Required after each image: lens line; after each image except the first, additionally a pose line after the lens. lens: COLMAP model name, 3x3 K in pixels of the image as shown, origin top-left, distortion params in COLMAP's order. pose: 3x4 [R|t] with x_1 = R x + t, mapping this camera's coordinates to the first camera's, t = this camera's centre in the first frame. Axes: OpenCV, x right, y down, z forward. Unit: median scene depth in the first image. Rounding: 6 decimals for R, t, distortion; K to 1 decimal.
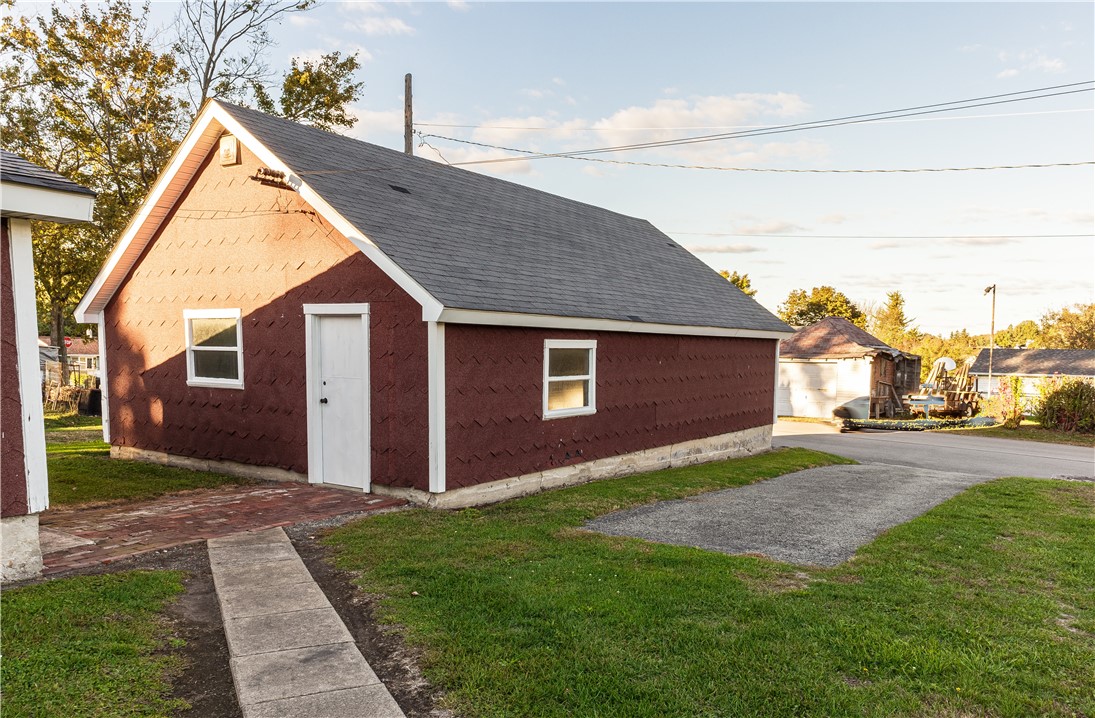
lens RADIAL K [[808.3, 0, 547.3], [0, 808.3, 359.0], [0, 0, 1]] dist [-0.001960, -0.002539]
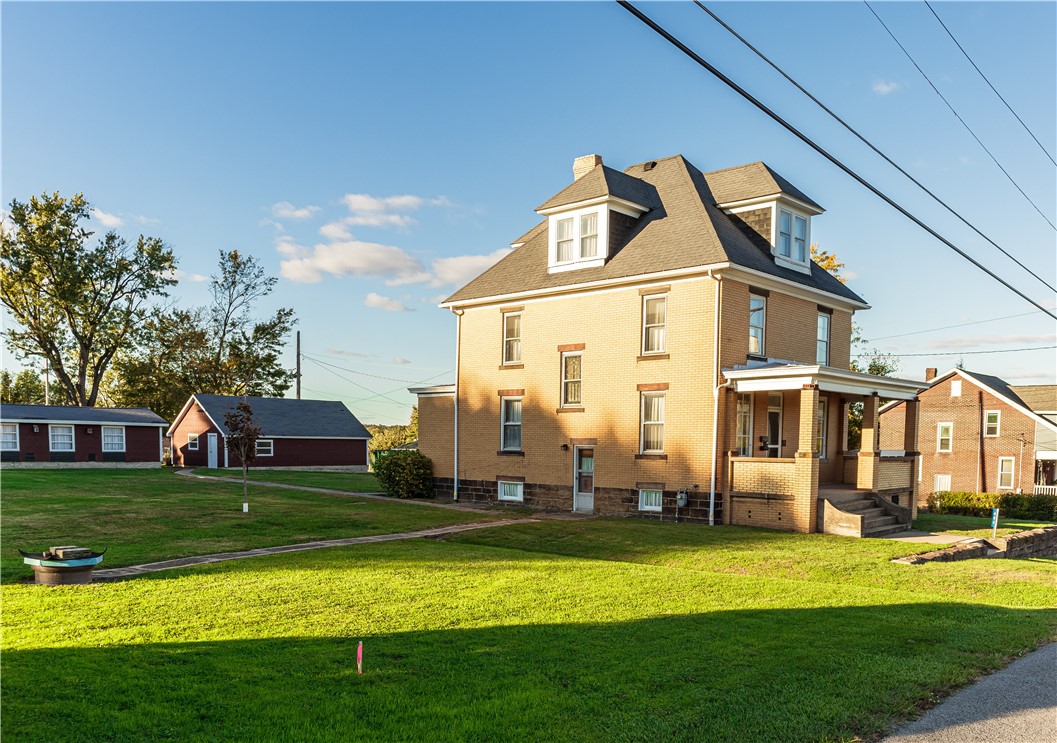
lens RADIAL K [[846.4, 0, 528.9], [0, 846.4, 374.2], [0, 0, 1]] dist [0.027764, -0.003499]
pose [[0.992320, -0.009308, -0.123344, 2.143740], [-0.002819, 0.995204, -0.097779, 0.073011], [0.123663, 0.097376, 0.987535, -3.691198]]
